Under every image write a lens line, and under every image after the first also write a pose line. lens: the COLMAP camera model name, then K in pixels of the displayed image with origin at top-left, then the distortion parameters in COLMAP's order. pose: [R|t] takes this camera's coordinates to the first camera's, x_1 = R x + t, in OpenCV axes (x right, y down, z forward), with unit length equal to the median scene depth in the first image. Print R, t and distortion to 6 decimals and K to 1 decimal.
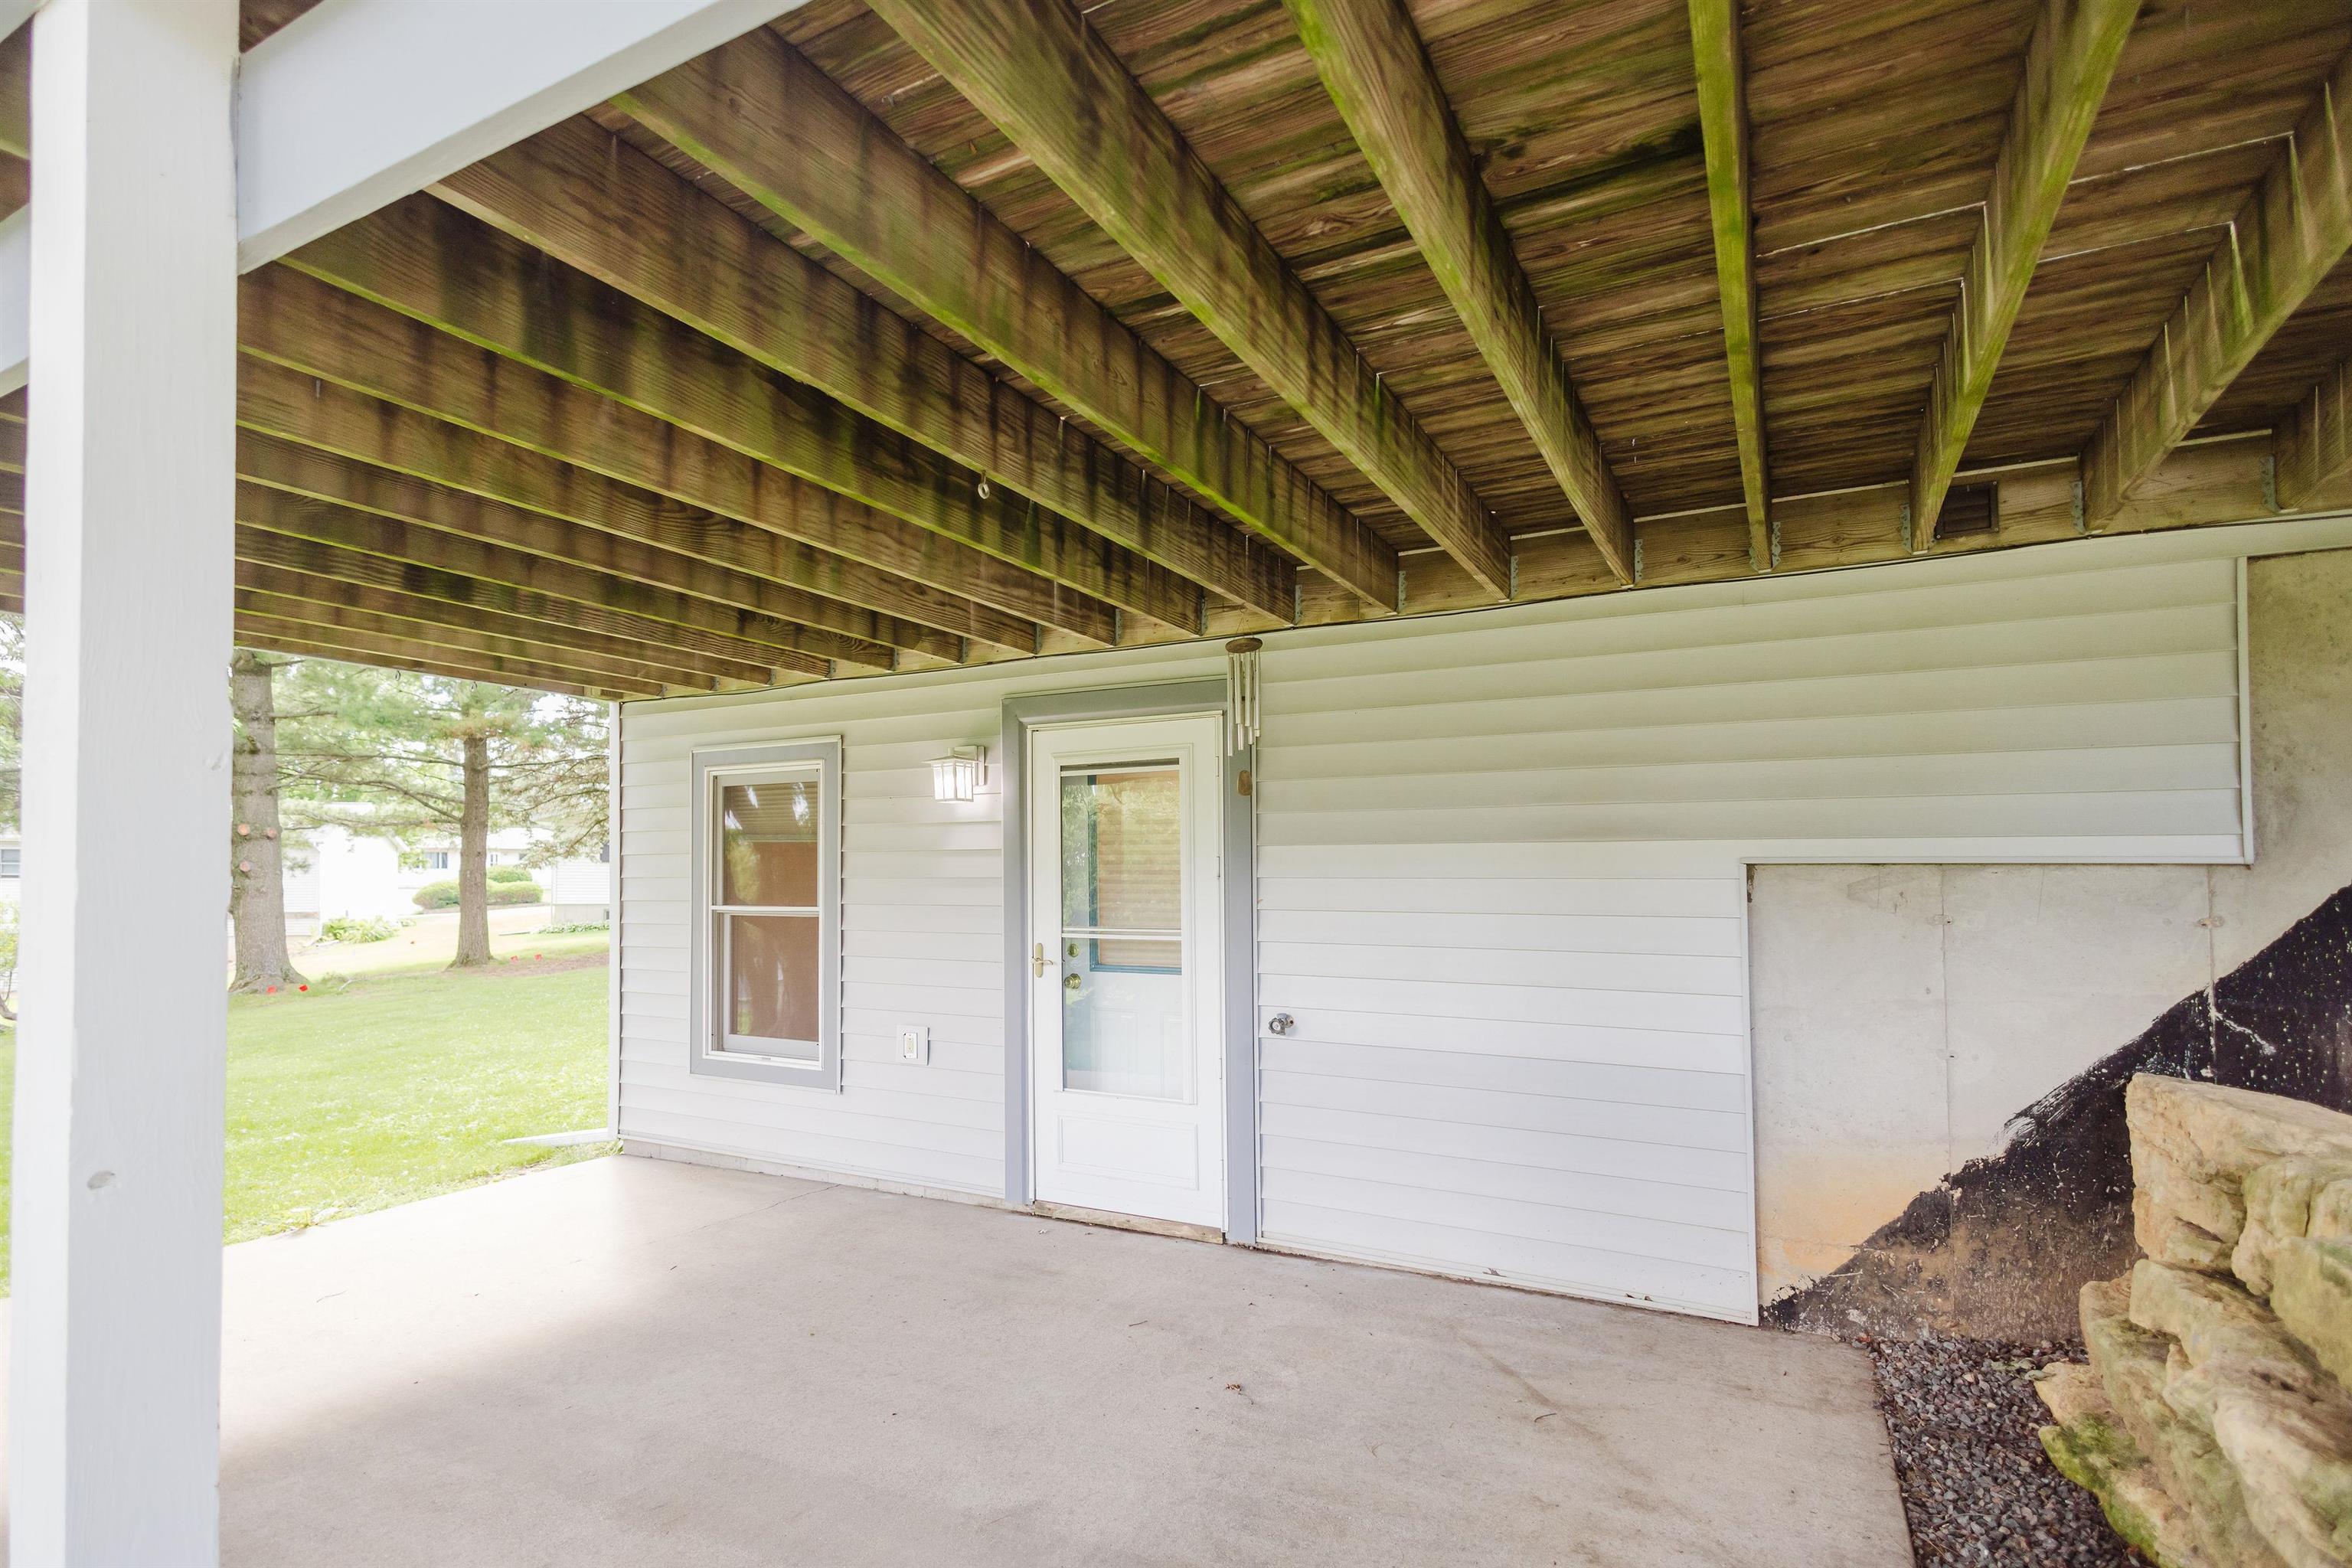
lens RADIAL K [[1149.1, 0, 1174.8], [0, 1149.1, 865.1], [0, 0, 1]] dist [0.015209, 0.000039]
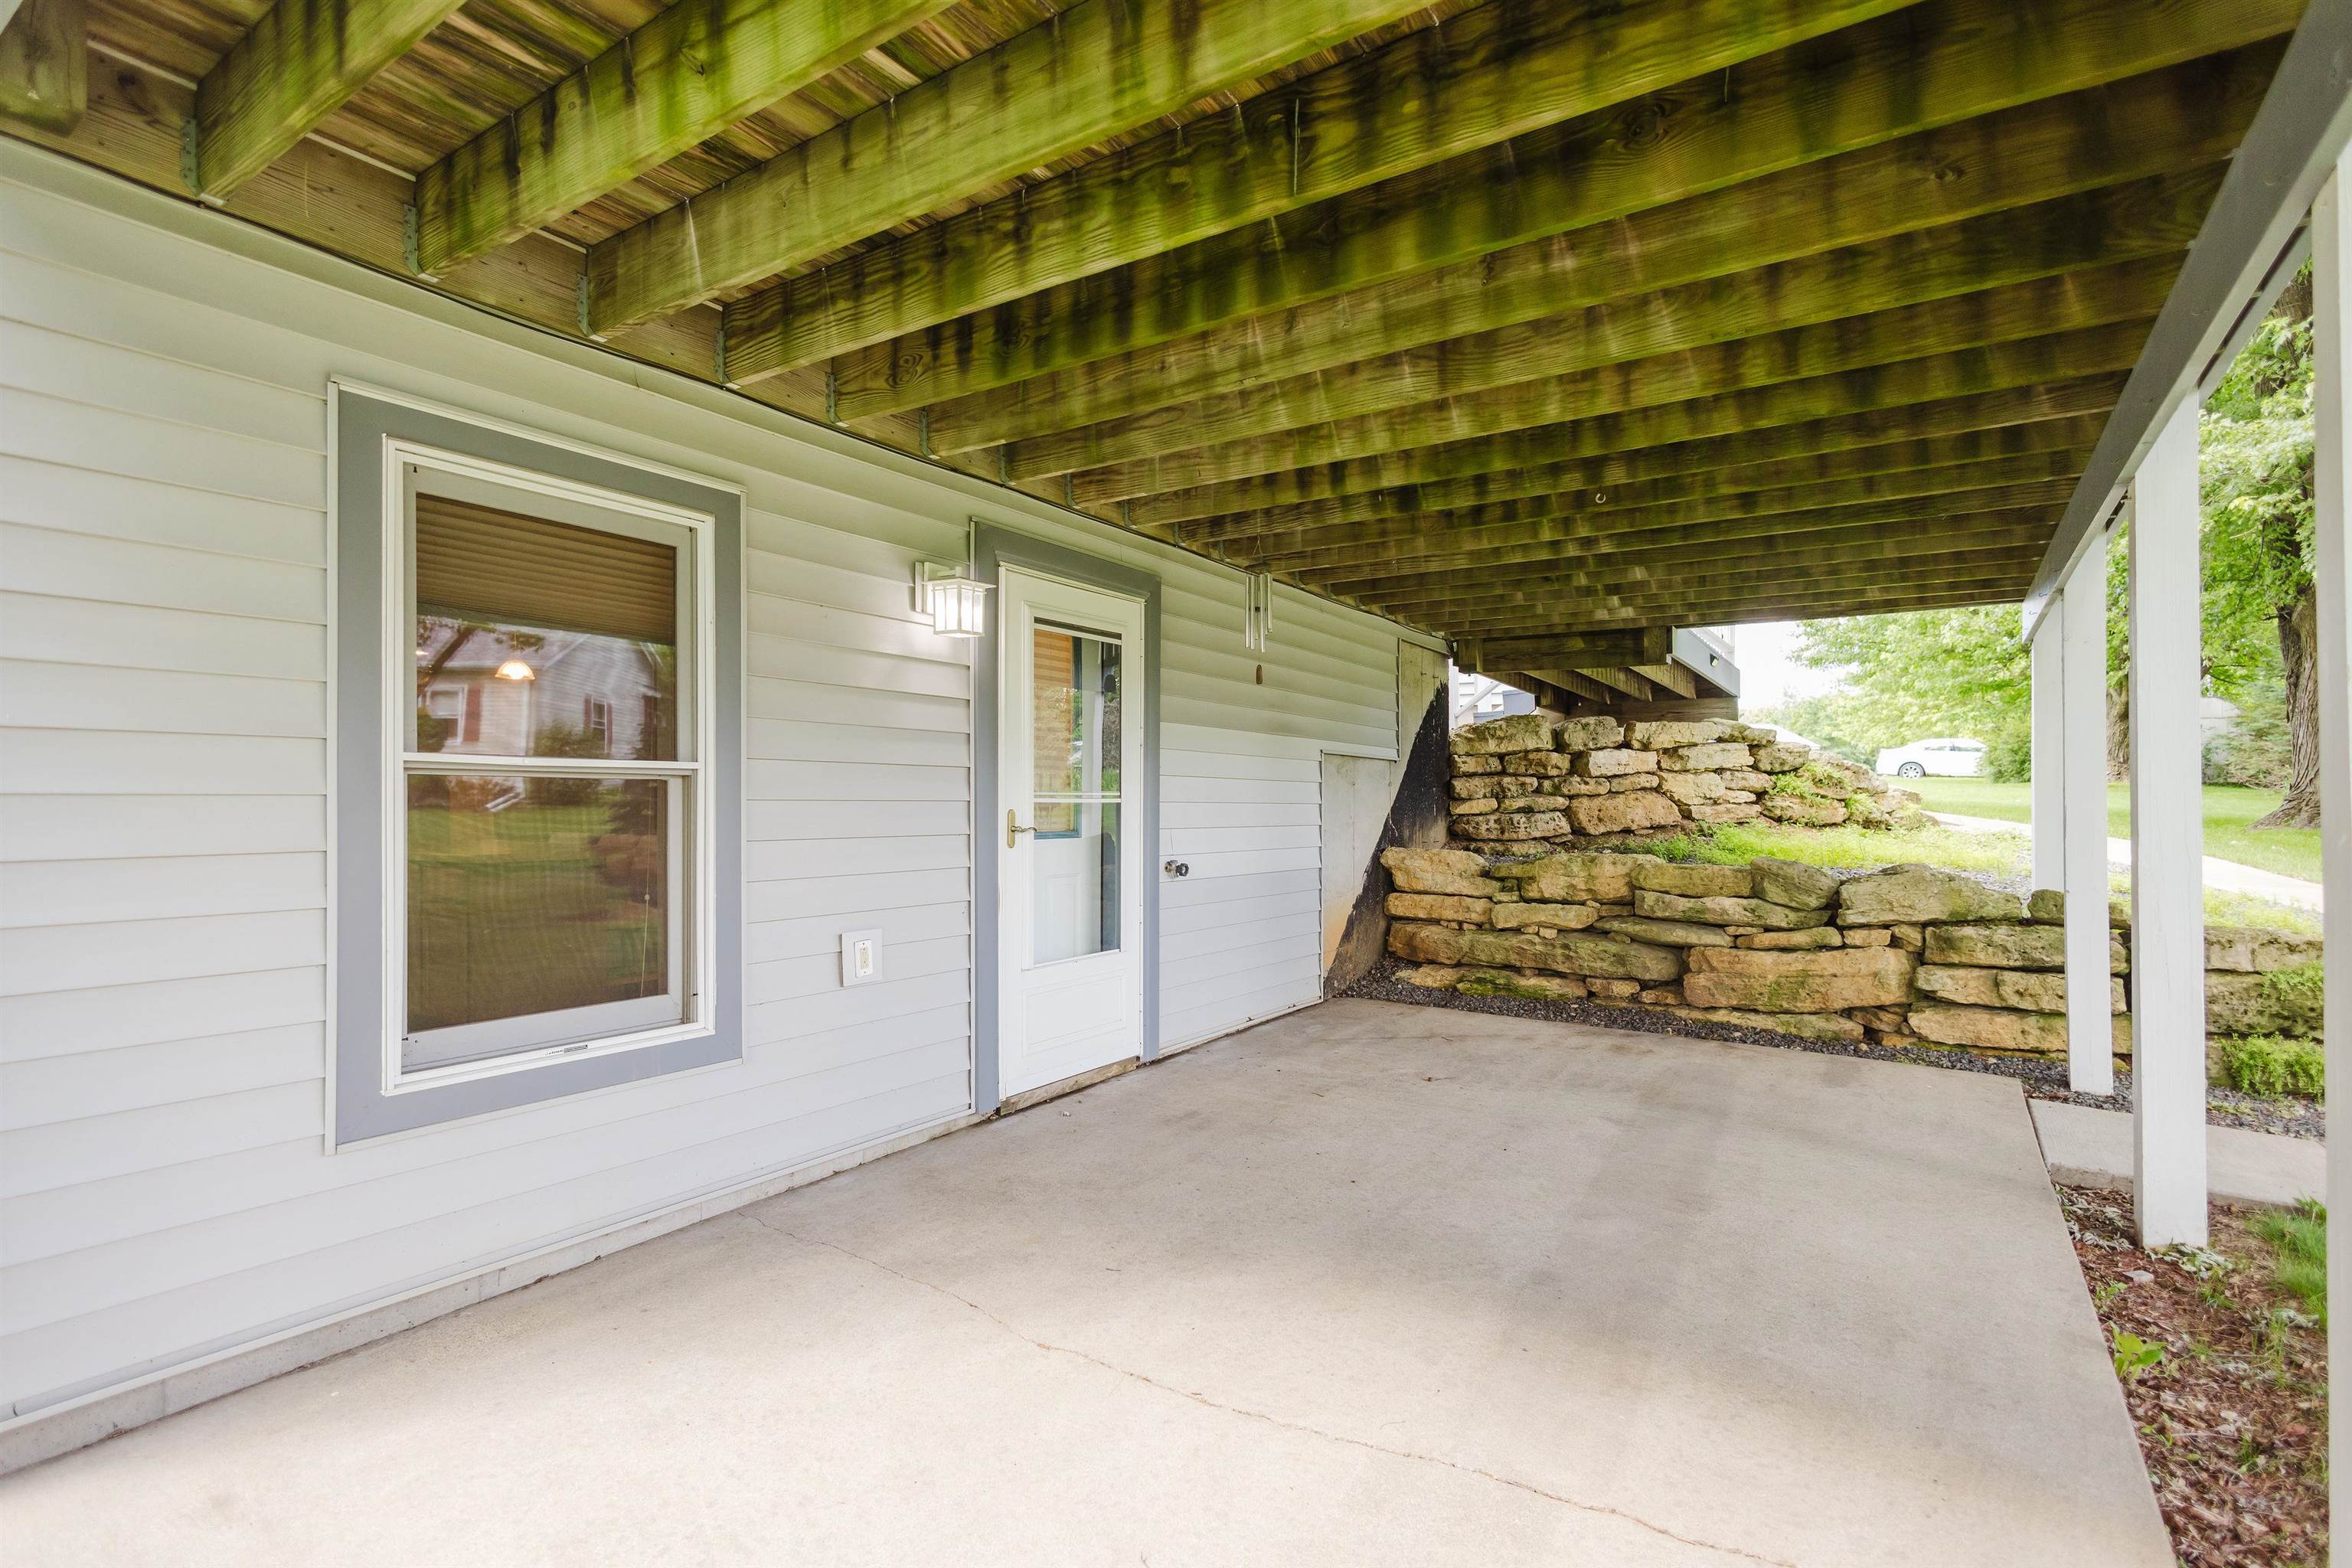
lens RADIAL K [[1113.3, 0, 1176.0], [0, 1113.3, 784.0], [0, 0, 1]] dist [0.014690, 0.000001]
pose [[0.096000, 0.011694, 0.995313, -1.002598], [-0.026430, 0.999608, -0.009195, 0.054367], [-0.995030, -0.025423, 0.096271, 0.819486]]
